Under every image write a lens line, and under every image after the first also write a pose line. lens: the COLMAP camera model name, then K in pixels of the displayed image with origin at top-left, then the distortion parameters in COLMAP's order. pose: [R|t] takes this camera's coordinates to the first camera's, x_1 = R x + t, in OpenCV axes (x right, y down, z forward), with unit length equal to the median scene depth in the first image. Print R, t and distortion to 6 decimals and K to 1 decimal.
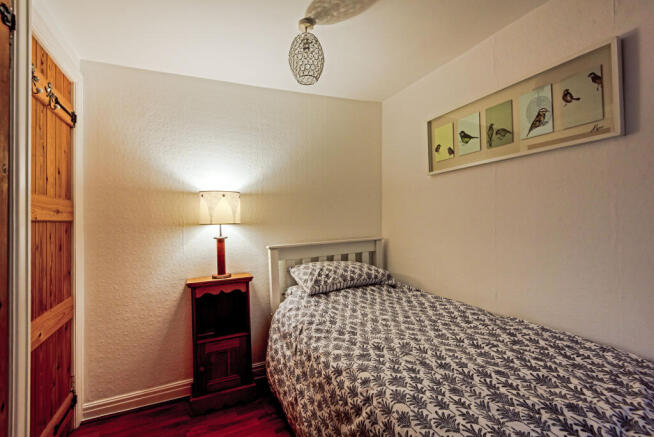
lens RADIAL K [[299.9, 0, 327.1], [0, 299.9, 217.5], [0, 0, 1]] dist [0.018015, -0.006060]
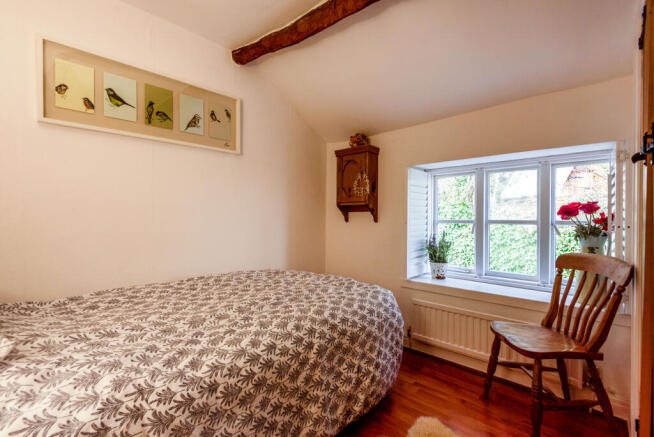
lens RADIAL K [[299.9, 0, 327.3], [0, 299.9, 217.3], [0, 0, 1]] dist [0.018015, -0.006060]
pose [[-0.379834, 0.004197, 0.925045, -0.619779], [-0.010662, 0.999903, -0.008915, 0.081081], [-0.924993, -0.013249, -0.379752, 0.836013]]
